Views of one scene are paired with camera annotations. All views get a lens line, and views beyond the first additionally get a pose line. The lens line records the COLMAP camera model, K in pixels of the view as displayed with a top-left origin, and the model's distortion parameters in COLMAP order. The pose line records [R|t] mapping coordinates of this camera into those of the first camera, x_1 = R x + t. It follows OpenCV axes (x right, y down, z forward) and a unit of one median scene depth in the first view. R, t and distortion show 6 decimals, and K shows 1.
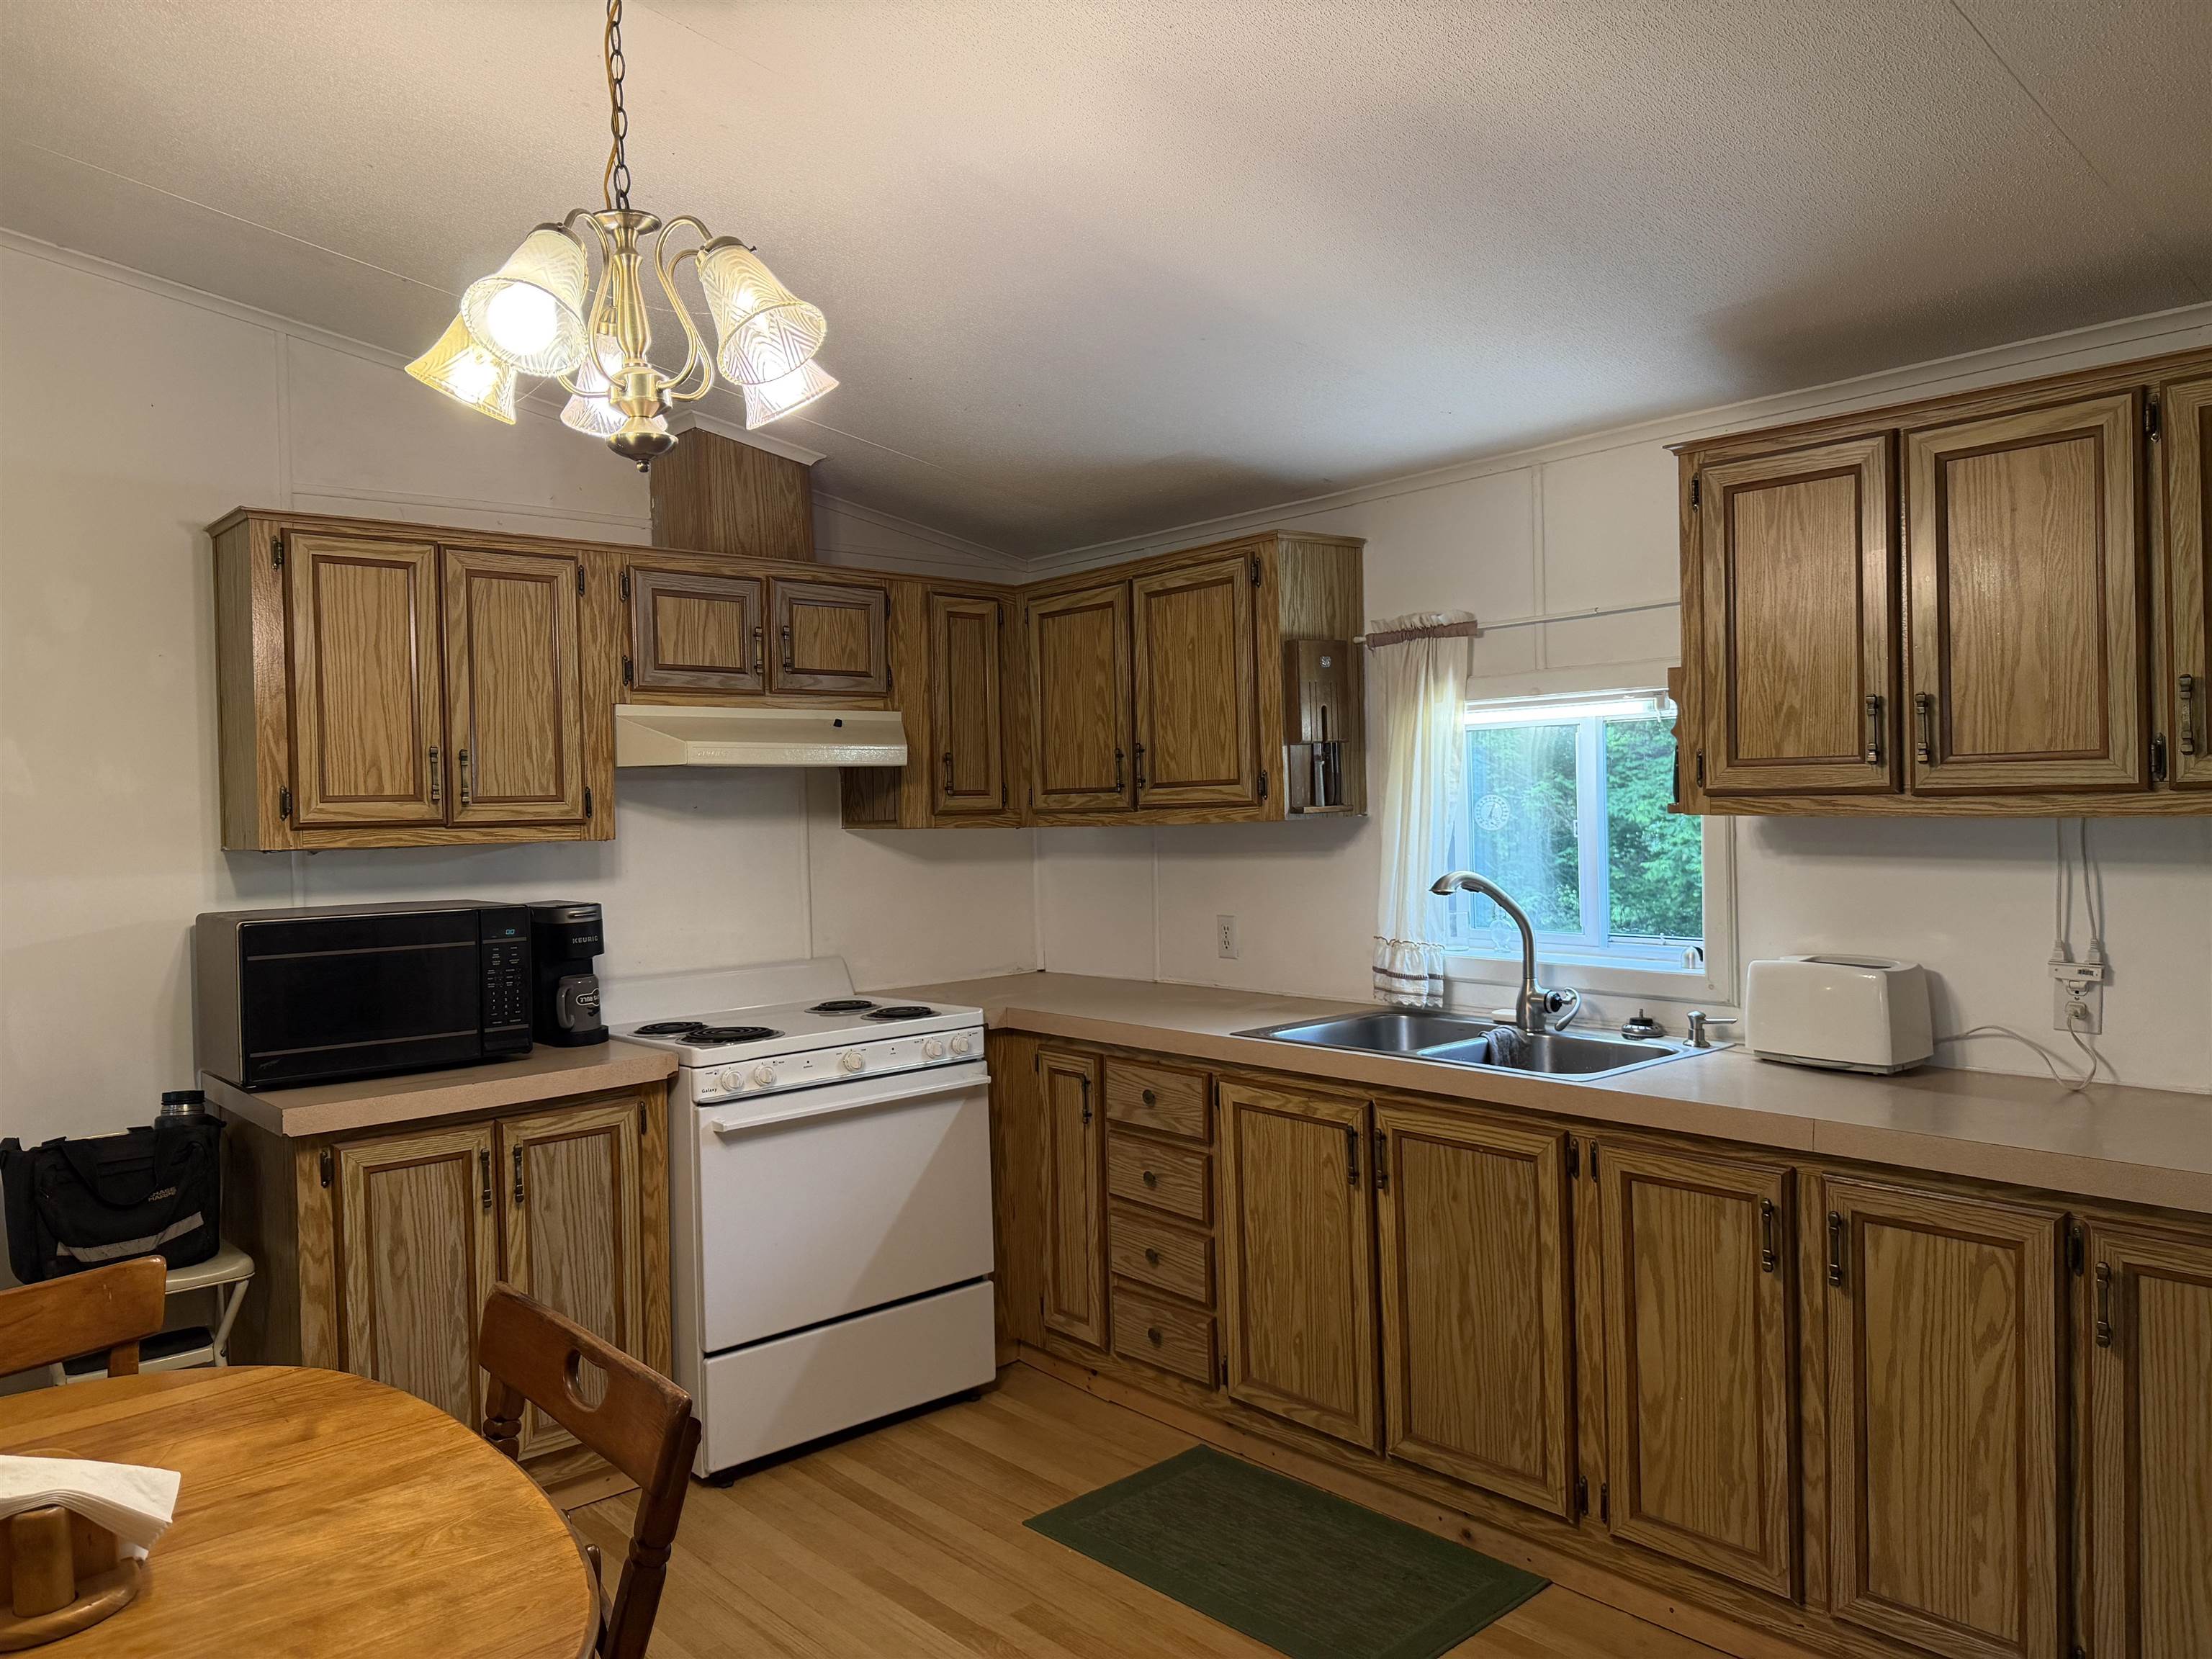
lens RADIAL K [[1552.3, 0, 1102.4], [0, 1552.3, 817.8], [0, 0, 1]] dist [0.186305, -0.334860]
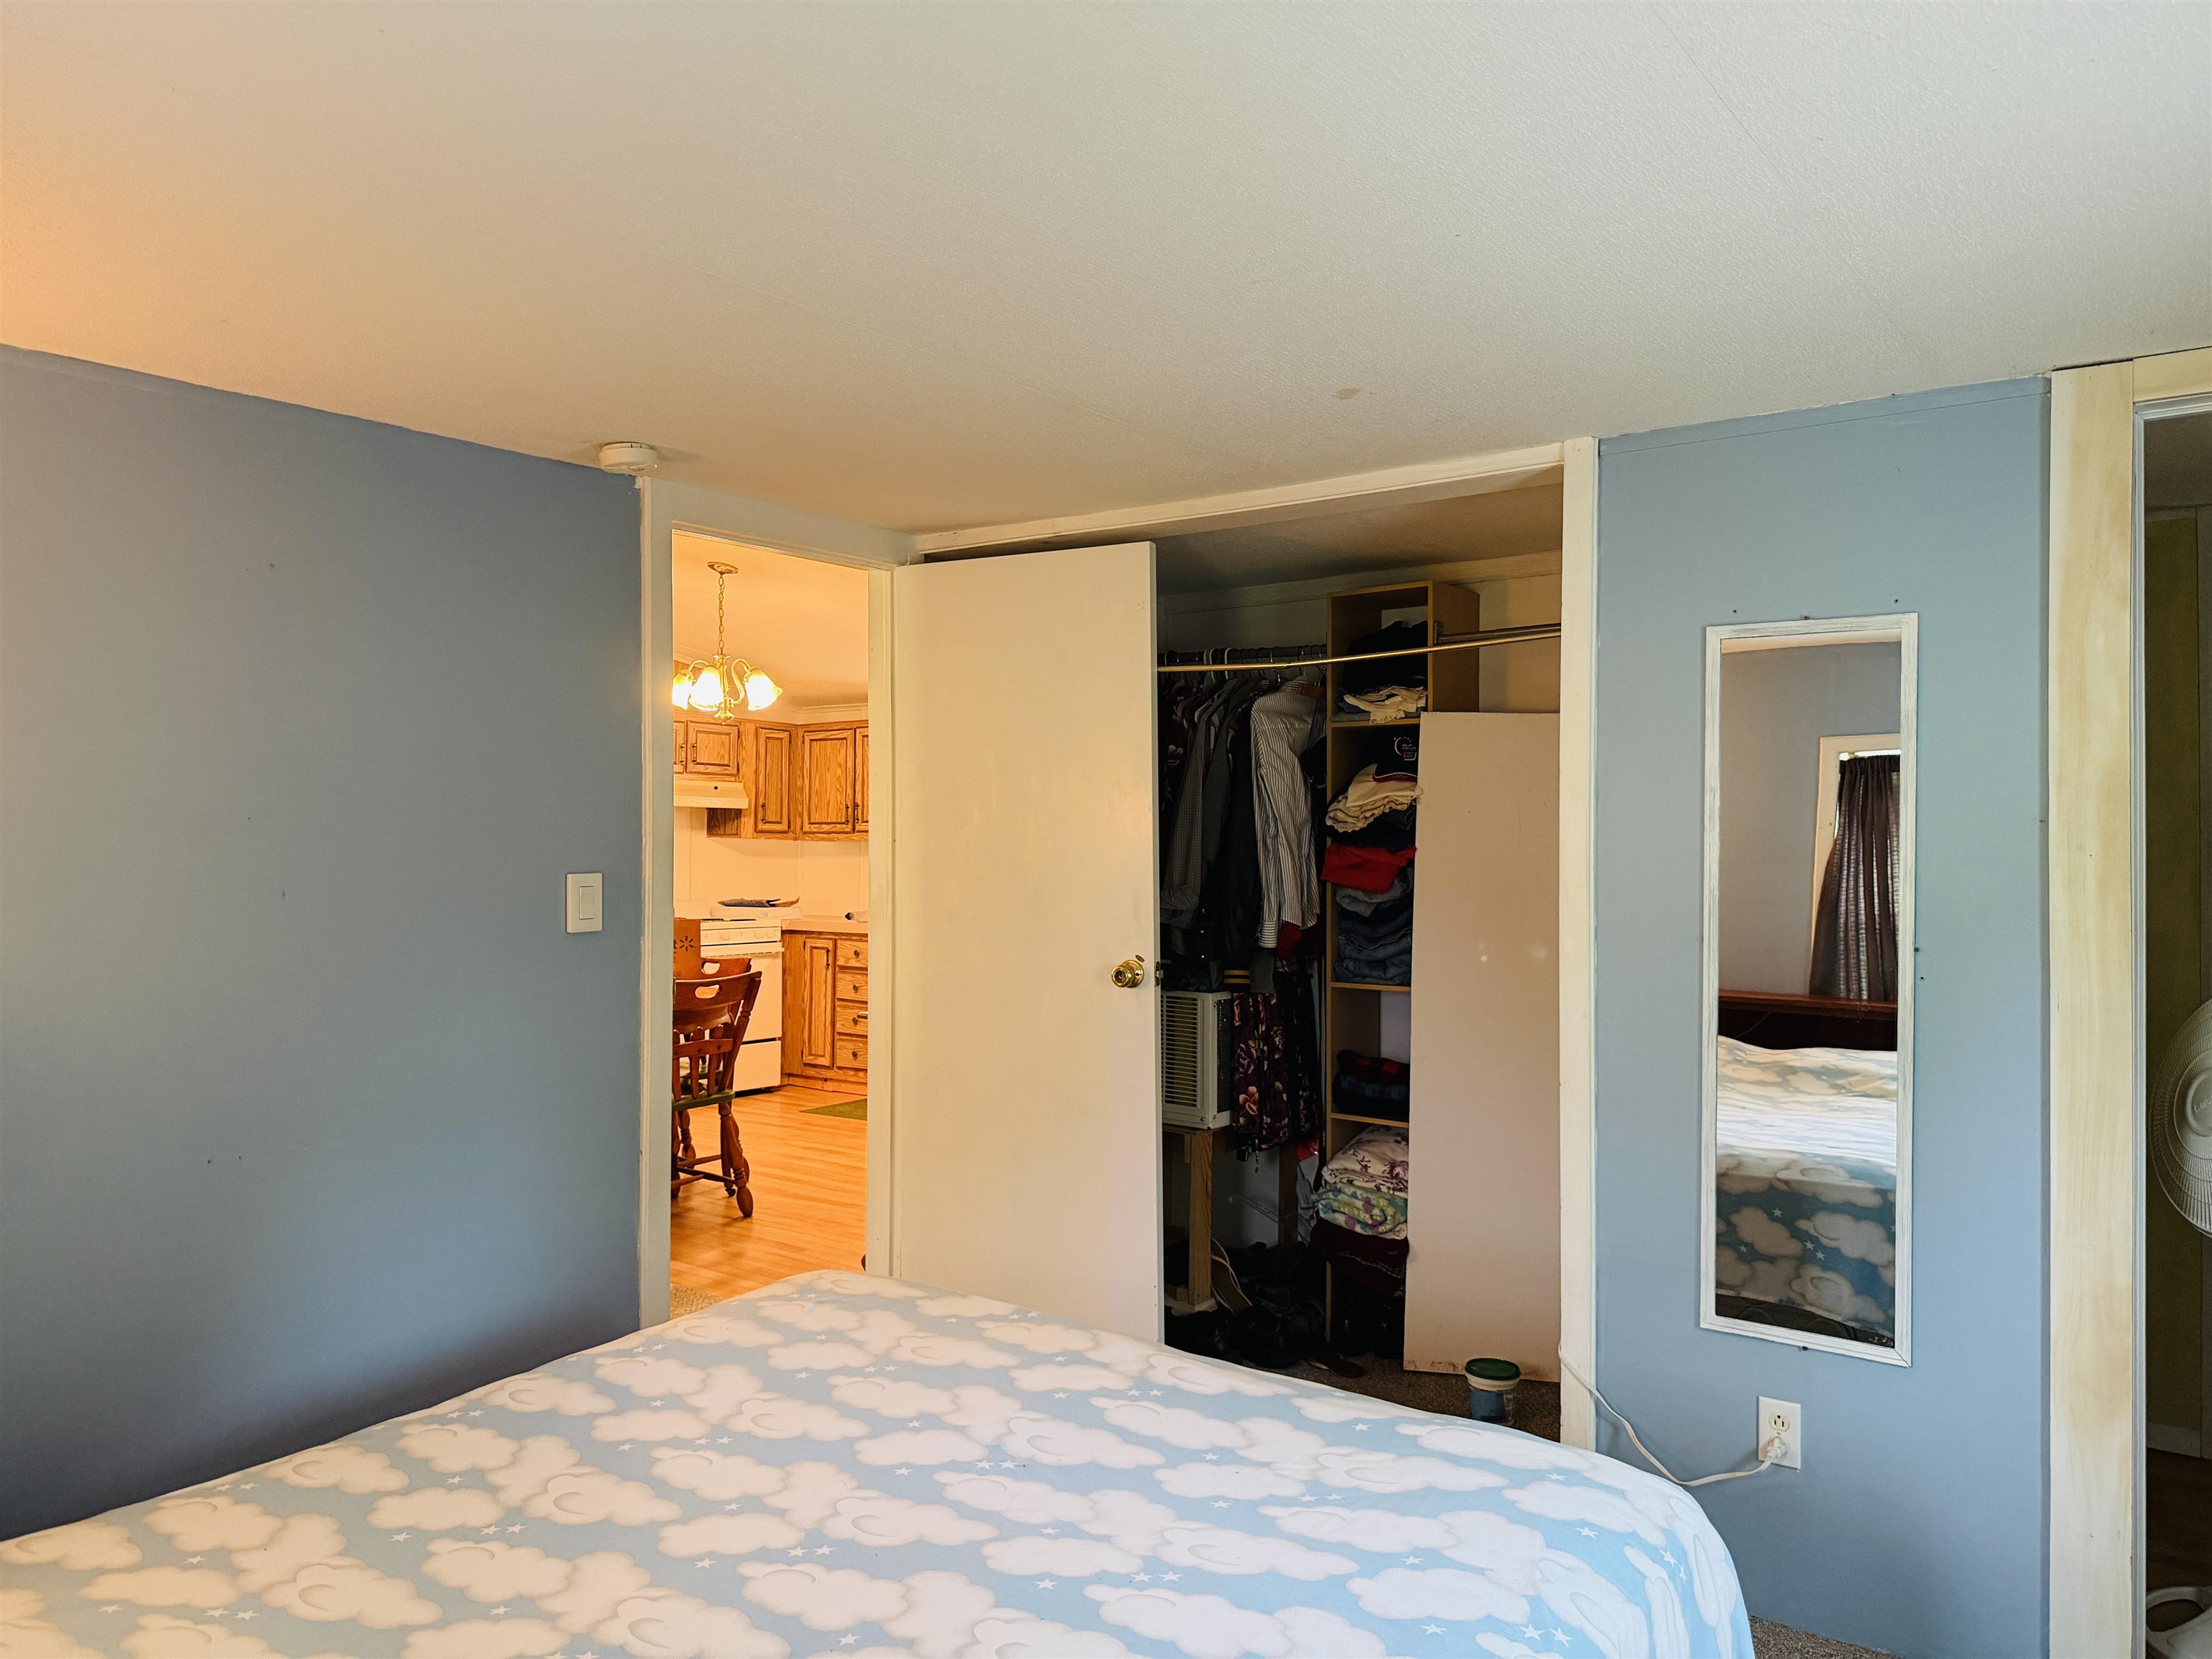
lens RADIAL K [[1552.3, 0, 1102.4], [0, 1552.3, 817.8], [0, 0, 1]] dist [0.186305, -0.334860]
pose [[0.980426, 0.036490, 0.193479, -0.072061], [-0.029957, 0.998881, -0.036584, 0.051691], [-0.194598, 0.030072, 0.980422, -1.437169]]
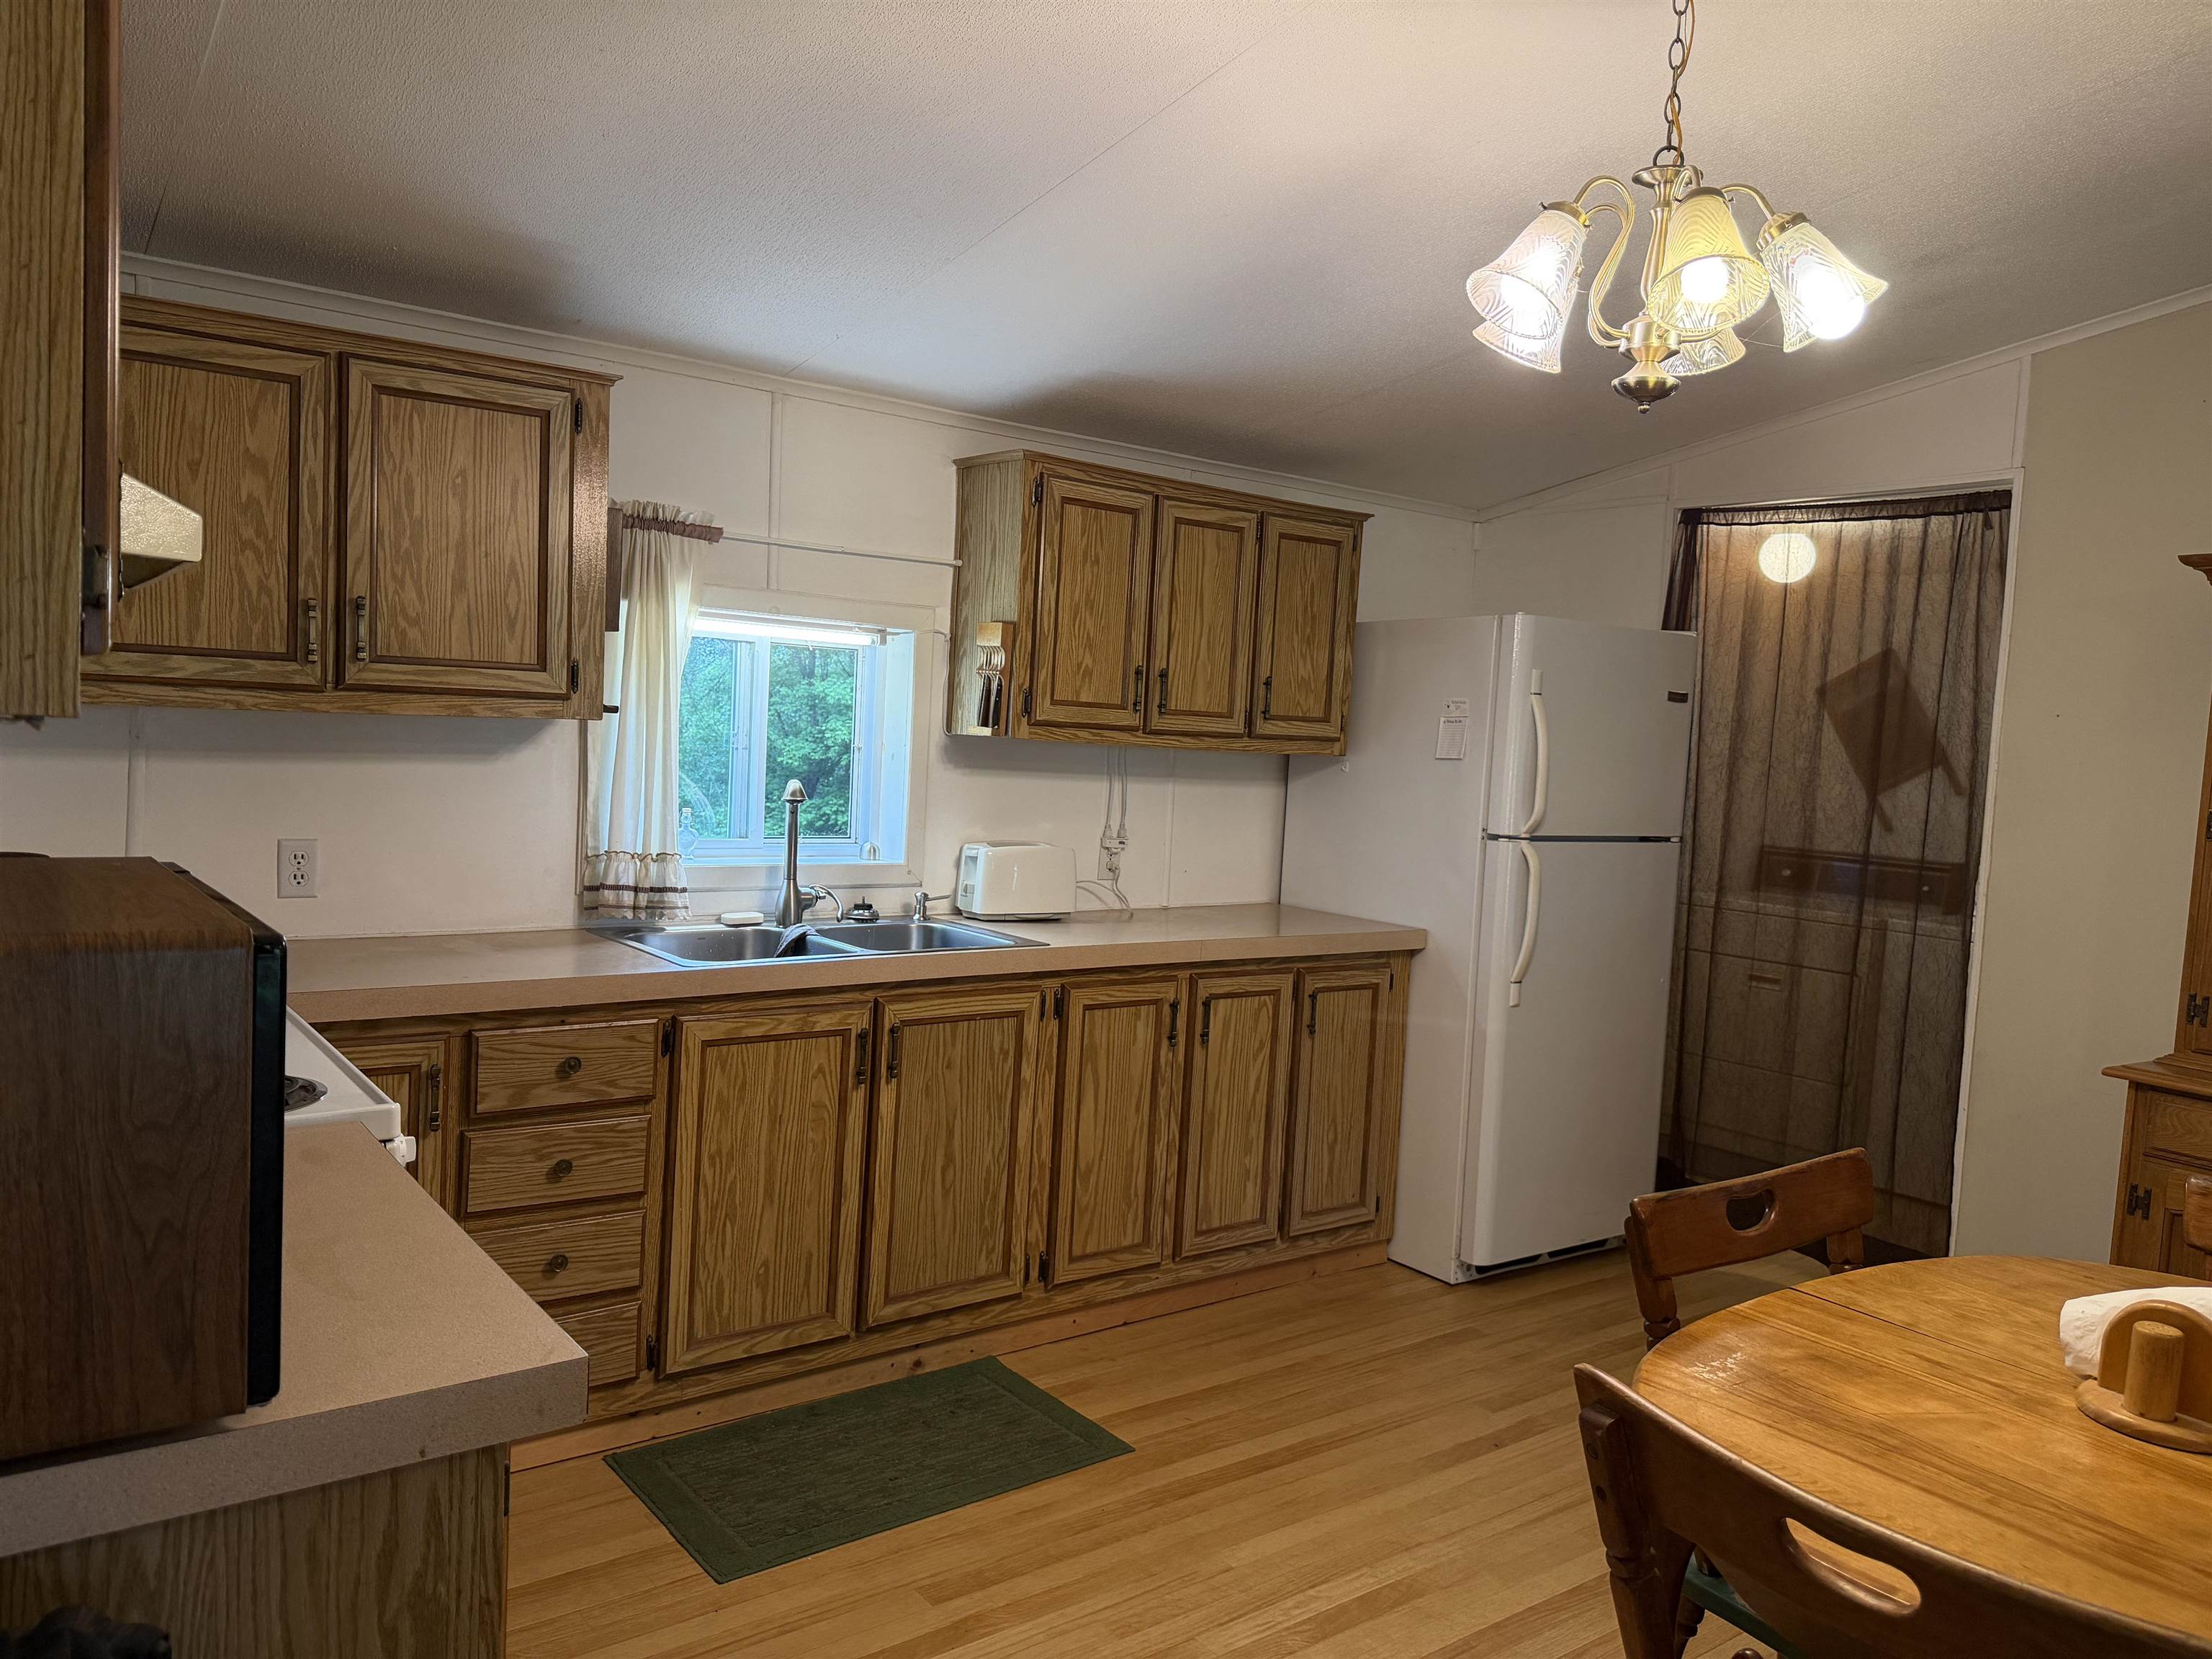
lens RADIAL K [[1552.3, 0, 1102.4], [0, 1552.3, 817.8], [0, 0, 1]] dist [0.186305, -0.334860]
pose [[0.082910, -0.022226, 0.996309, -0.771025], [-0.037830, 0.998960, 0.025433, 0.024363], [-0.995839, -0.039799, 0.081983, 0.696754]]
